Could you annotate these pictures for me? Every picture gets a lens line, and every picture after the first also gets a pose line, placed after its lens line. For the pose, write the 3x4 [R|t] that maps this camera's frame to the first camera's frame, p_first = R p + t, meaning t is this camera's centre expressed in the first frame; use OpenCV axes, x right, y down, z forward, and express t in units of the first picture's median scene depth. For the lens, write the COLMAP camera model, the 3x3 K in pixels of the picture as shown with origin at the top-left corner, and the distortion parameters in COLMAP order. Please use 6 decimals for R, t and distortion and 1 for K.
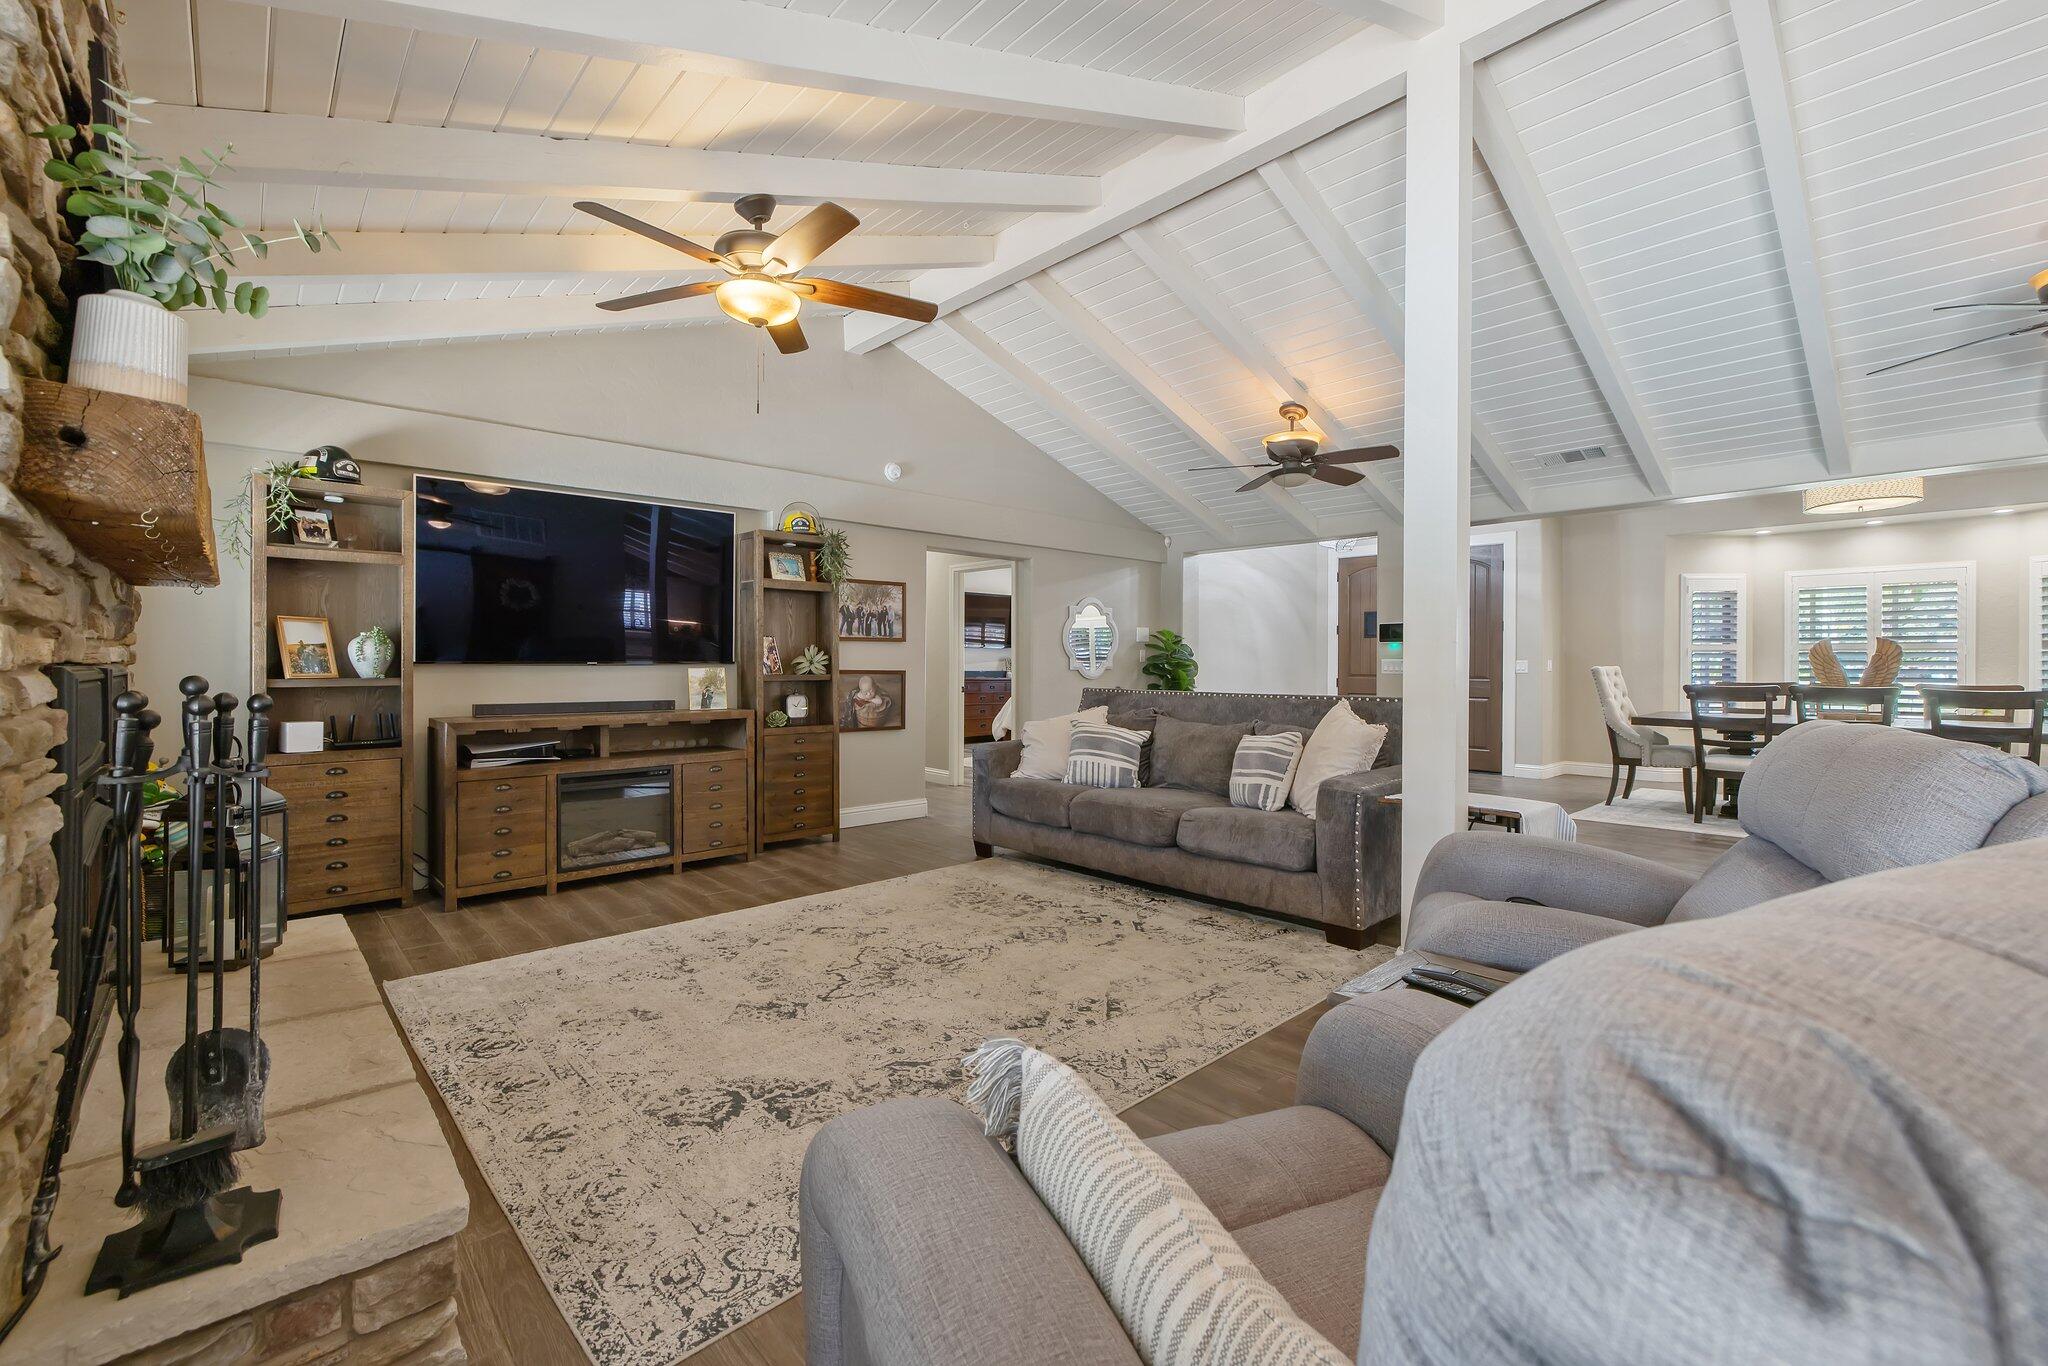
lens RADIAL K [[856.9, 0, 1025.8], [0, 856.9, 668.8], [0, 0, 1]] dist [0.003819, 0.000094]
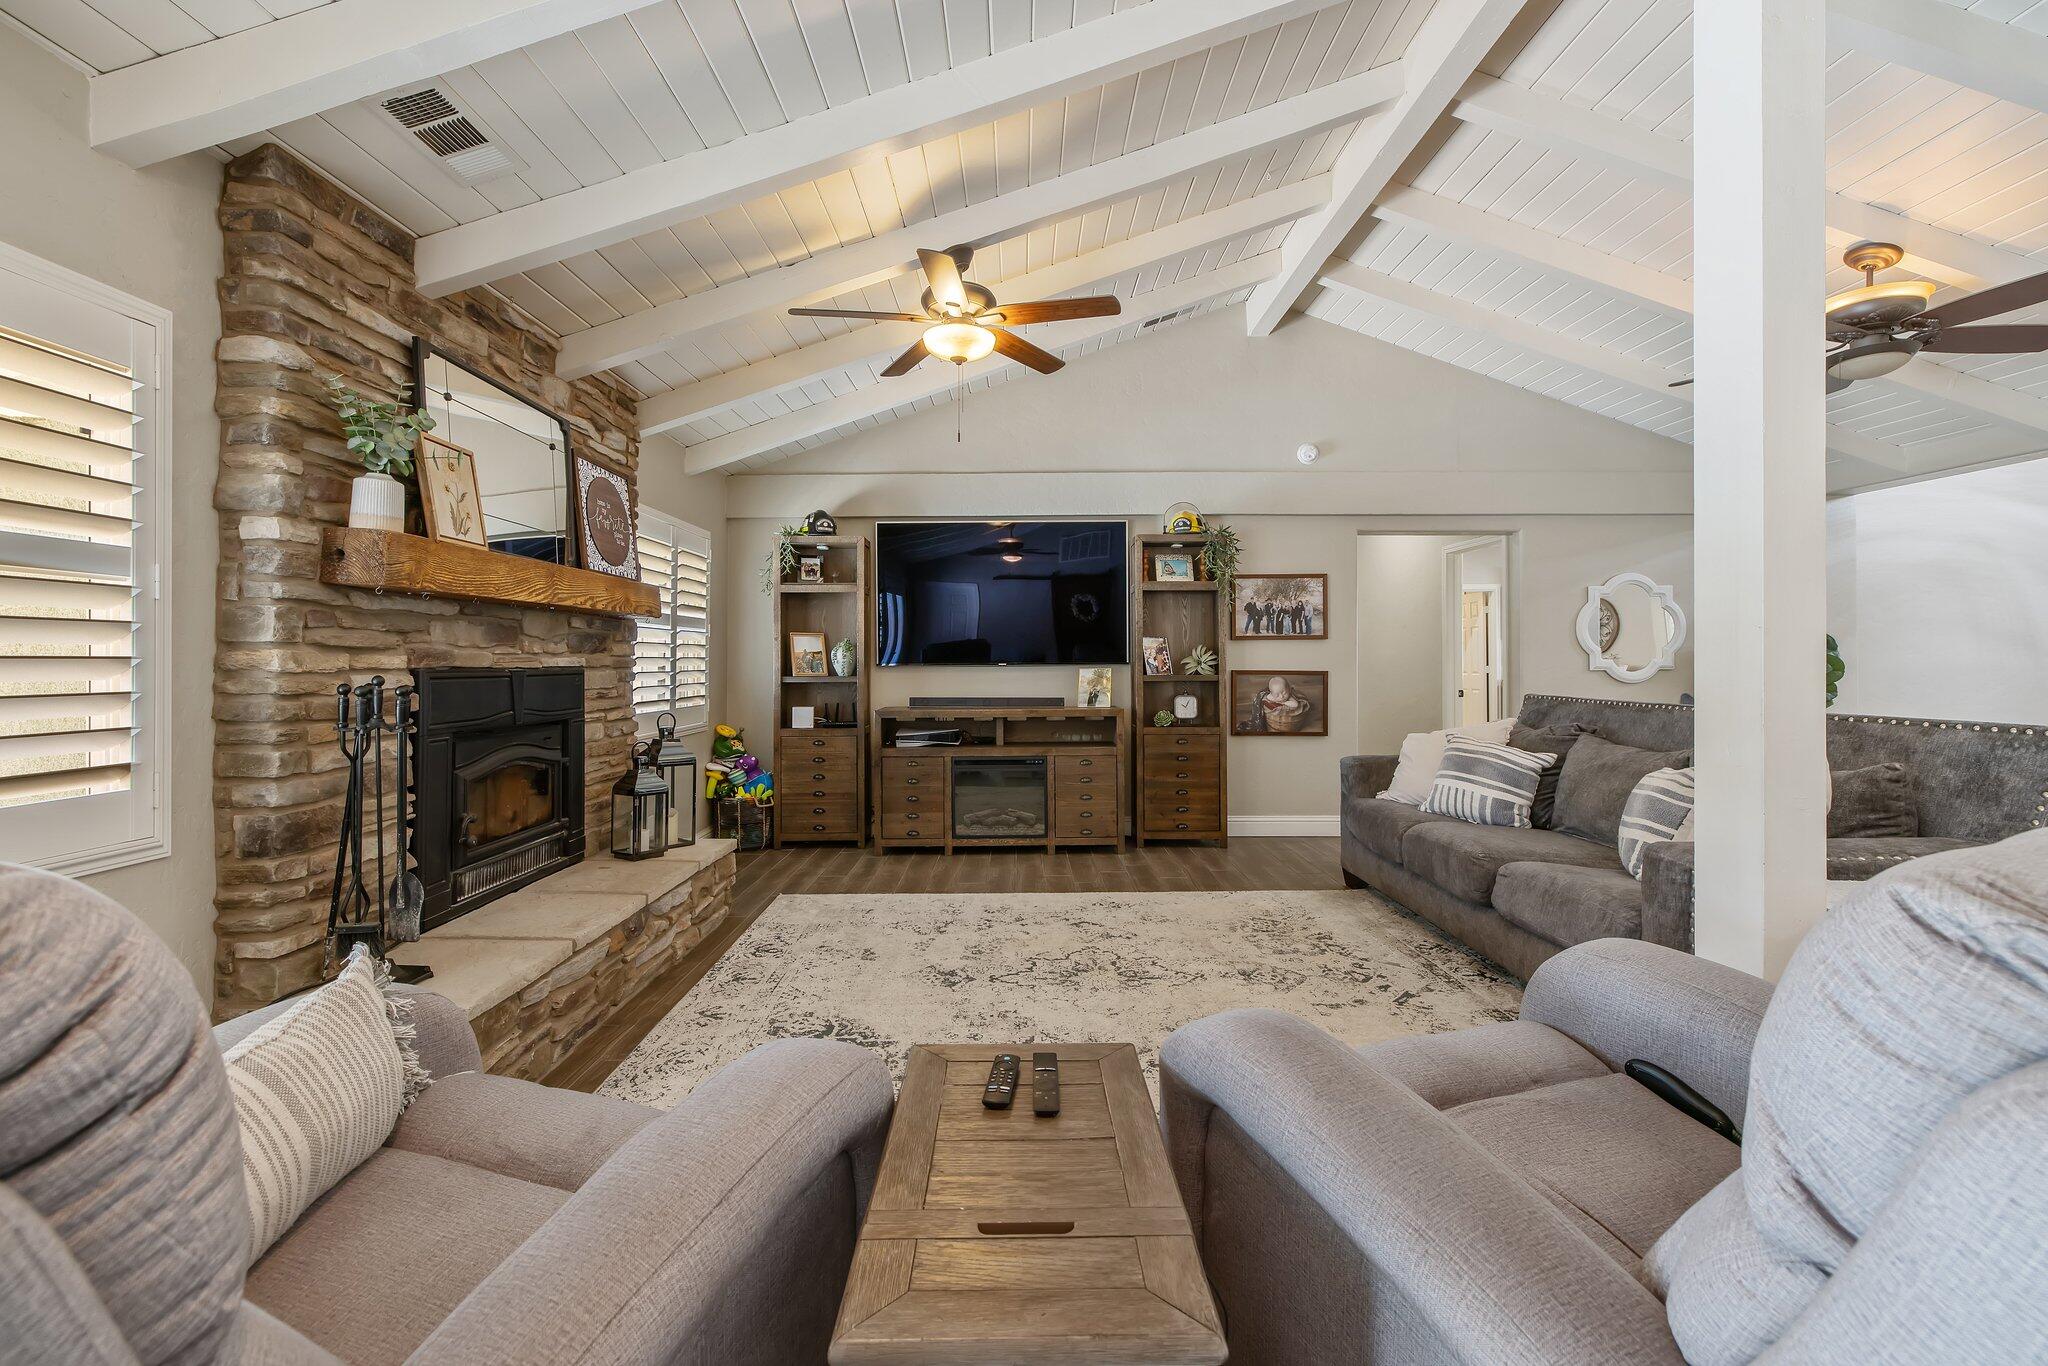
lens RADIAL K [[885.0, 0, 1029.0], [0, 885.0, 663.0], [0, 0, 1]] dist [0.003080, 0.000390]
pose [[0.740938, -0.004030, -0.671561, 0.372282], [0.000266, 0.999984, -0.005707, -0.001822], [0.671573, 0.004049, 0.740927, 0.146333]]
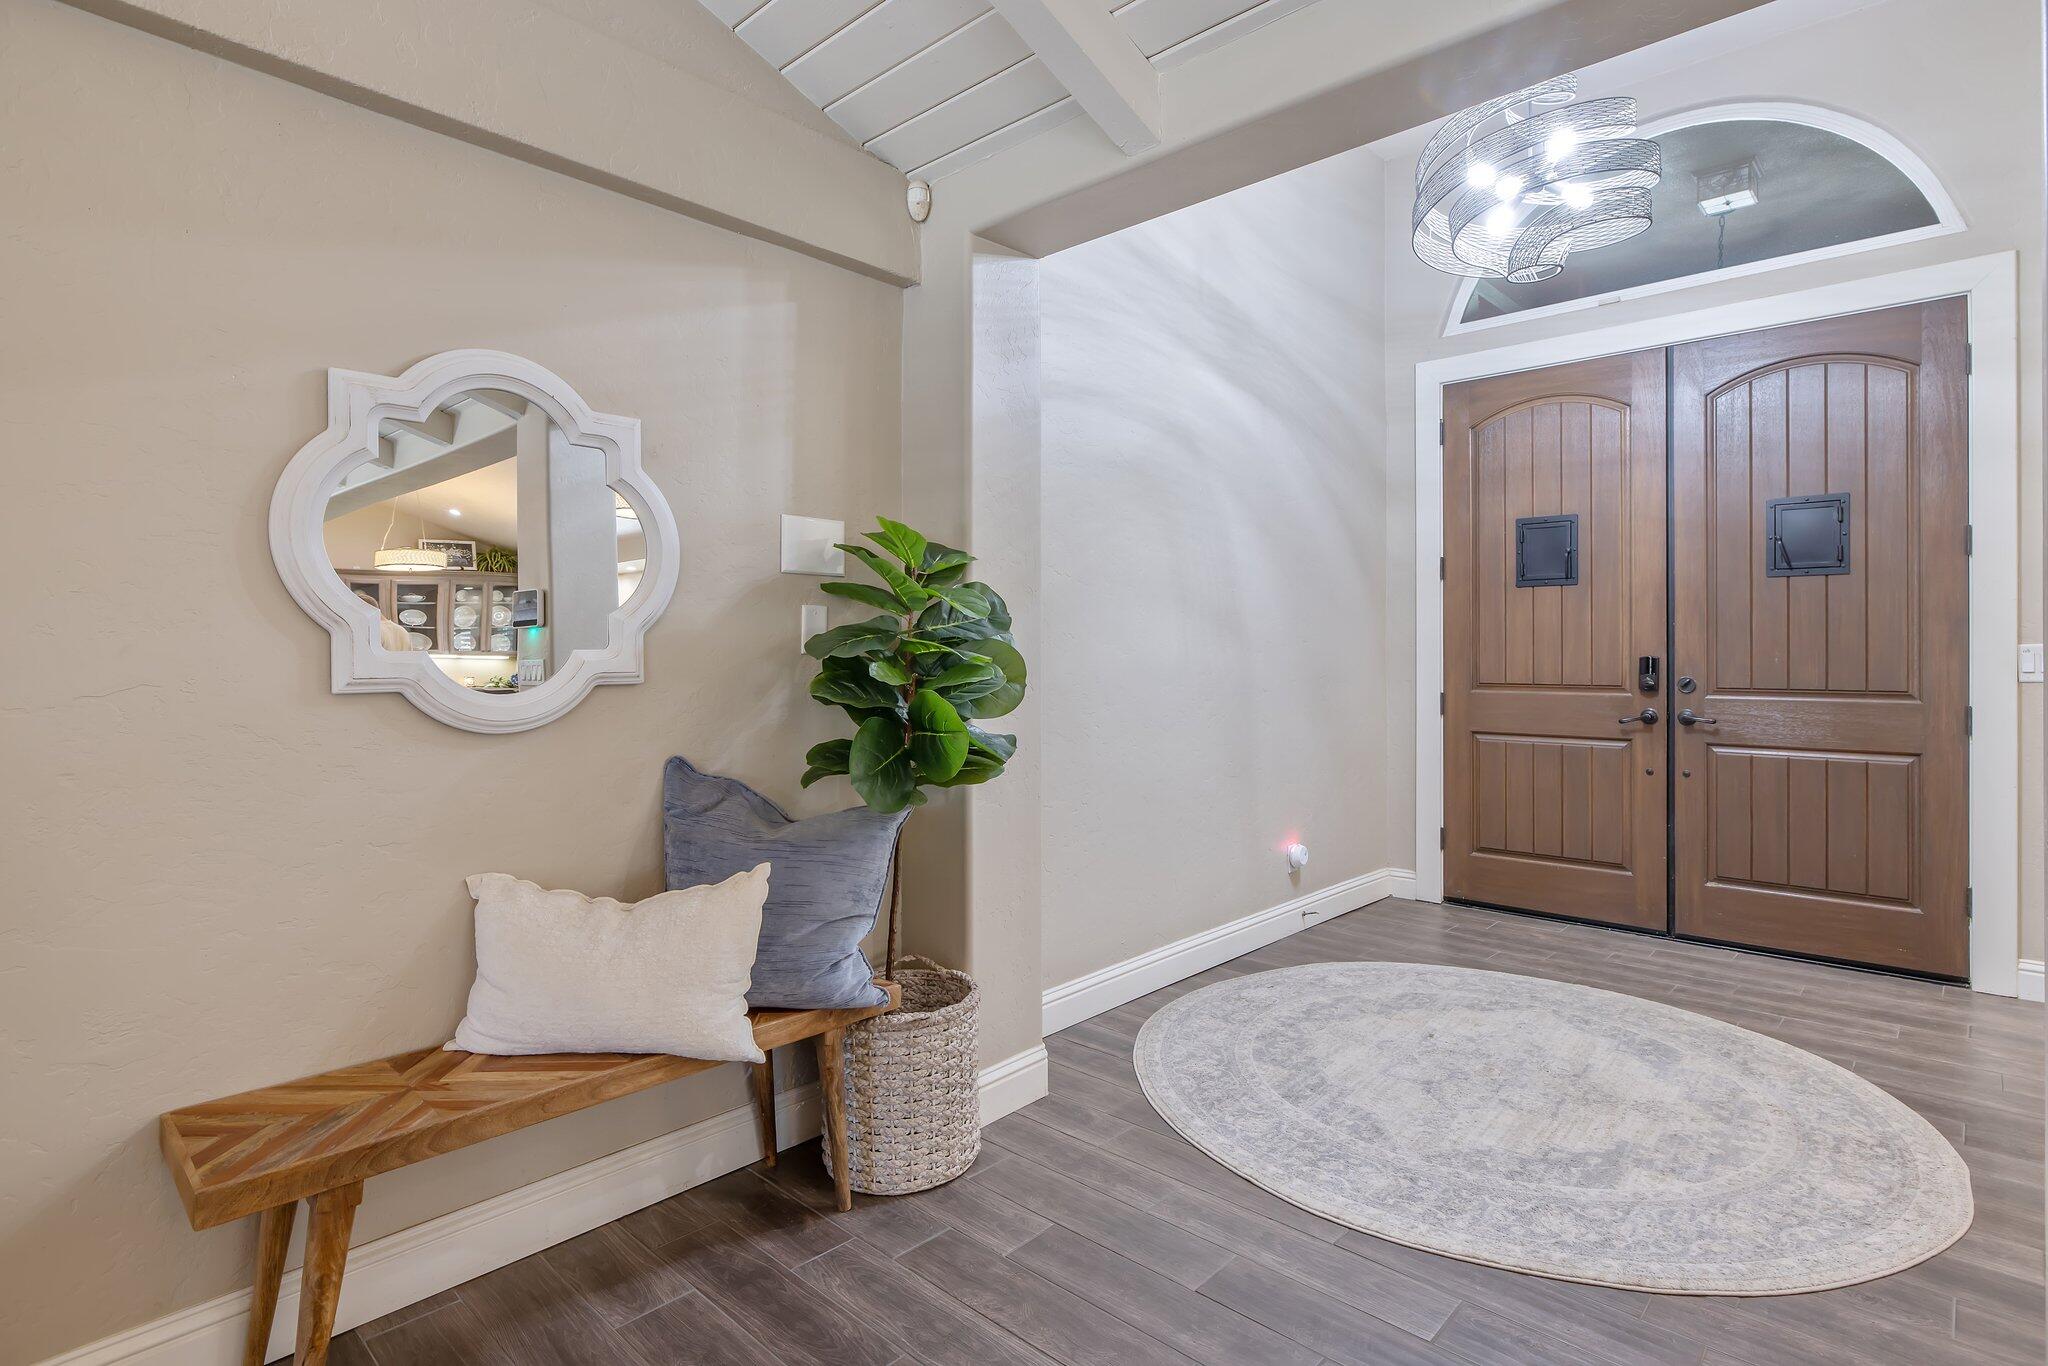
lens RADIAL K [[1029.4, 0, 1023.6], [0, 1029.4, 675.1], [0, 0, 1]] dist [-0.002837, -0.000687]
pose [[0.996959, -0.004857, 0.077776, 0.336464], [0.004052, 0.999937, 0.010510, -0.008526], [-0.077822, -0.010163, 0.996915, 1.328479]]
